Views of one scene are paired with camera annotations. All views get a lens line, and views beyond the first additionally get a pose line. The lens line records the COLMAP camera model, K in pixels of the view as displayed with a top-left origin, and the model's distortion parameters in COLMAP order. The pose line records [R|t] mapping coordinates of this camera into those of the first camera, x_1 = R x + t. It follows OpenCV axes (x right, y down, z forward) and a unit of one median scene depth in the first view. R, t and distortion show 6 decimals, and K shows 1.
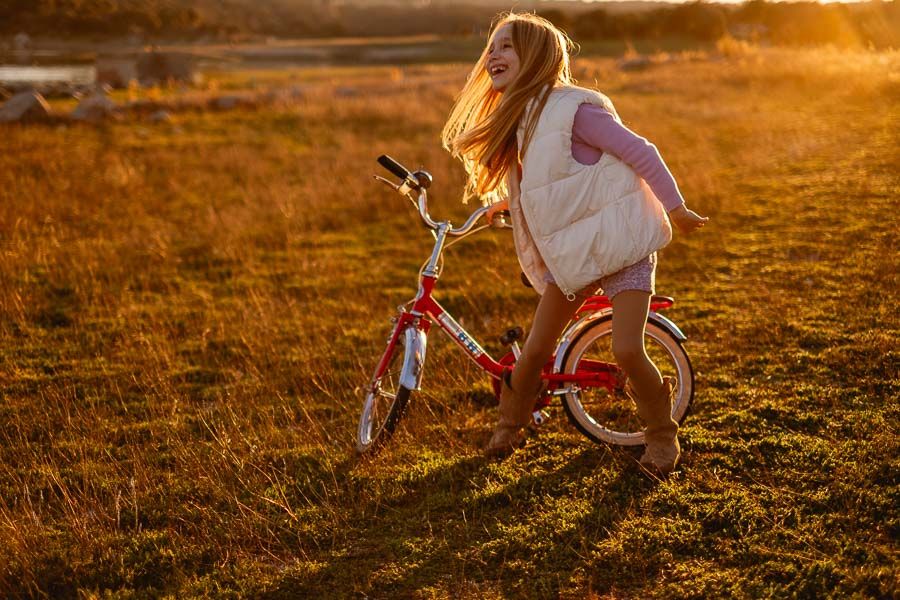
lens RADIAL K [[1289.5, 0, 433.7], [0, 1289.5, 300.7], [0, 0, 1]] dist [-0.039458, 0.053056]
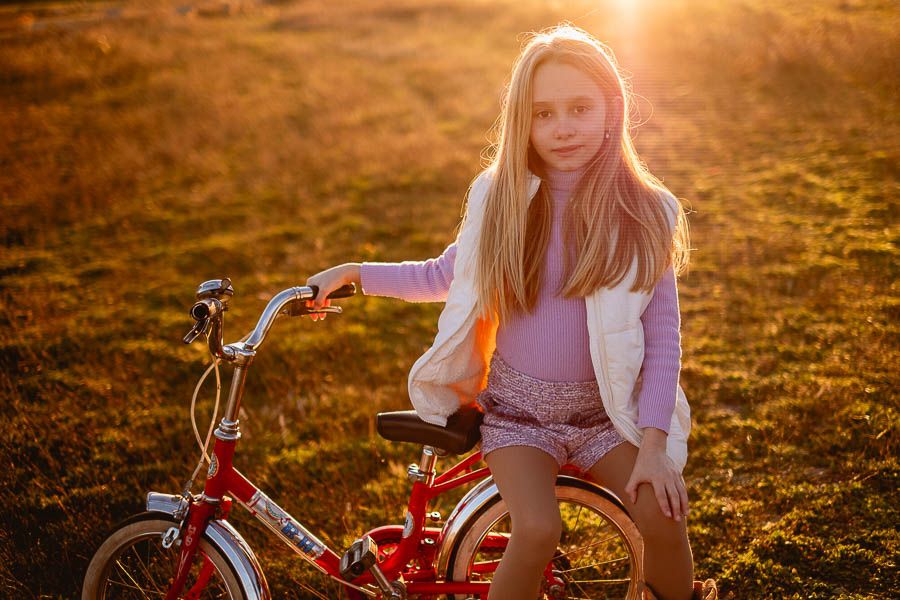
lens RADIAL K [[1257.0, 0, 450.0], [0, 1257.0, 300.0], [0, 0, 1]] dist [0.007511, 0.032772]
pose [[0.954766, -0.102083, 0.279286, -0.044993], [0.085568, 0.993818, 0.070735, -0.053303], [-0.284781, -0.043637, 0.957599, 0.175803]]
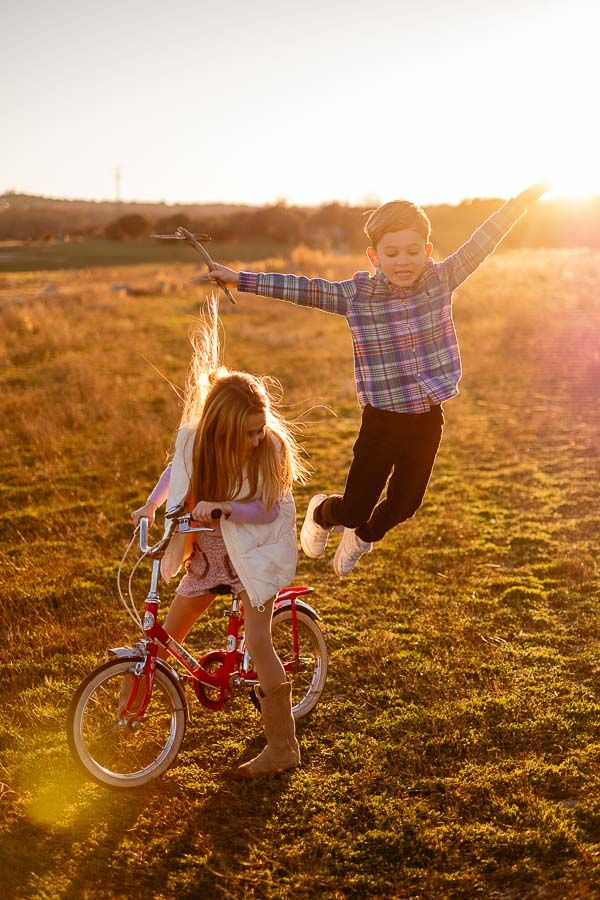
lens RADIAL K [[1289.5, 0, 299.0], [0, 1289.5, 462.0], [0, 0, 1]] dist [-0.039458, 0.053056]
pose [[0.977541, -0.041892, 0.206539, 0.036947], [0.047872, 0.998564, -0.024040, -0.050527], [-0.205236, 0.033387, 0.978143, -0.012213]]
